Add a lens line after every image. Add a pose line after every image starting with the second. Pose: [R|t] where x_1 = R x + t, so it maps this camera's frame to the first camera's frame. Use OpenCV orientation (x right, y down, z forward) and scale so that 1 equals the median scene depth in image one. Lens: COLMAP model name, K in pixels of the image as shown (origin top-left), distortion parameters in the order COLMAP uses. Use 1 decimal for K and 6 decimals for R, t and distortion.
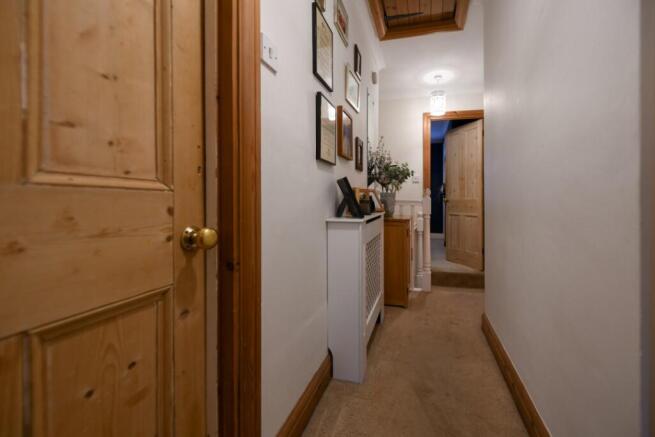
lens RADIAL K [[256.3, 0, 327.6], [0, 256.3, 215.5], [0, 0, 1]] dist [0.009683, -0.002015]
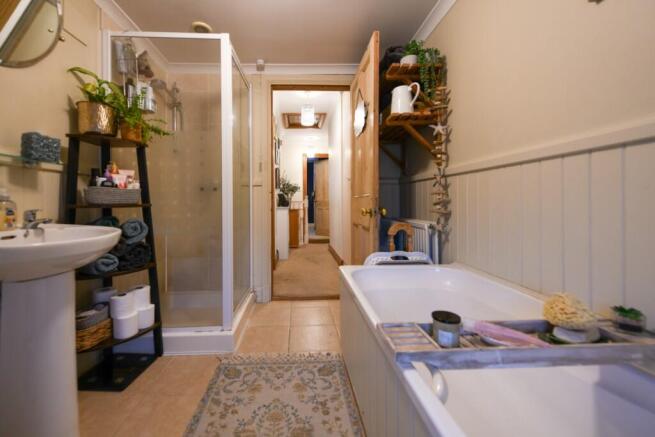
lens RADIAL K [[256.3, 0, 328.9], [0, 256.3, 214.9], [0, 0, 1]] dist [0.009683, -0.002015]
pose [[0.892574, -0.005428, 0.450868, -0.346215], [0.003249, 0.999979, 0.005605, 0.037800], [-0.450889, -0.003538, 0.892573, -0.853716]]
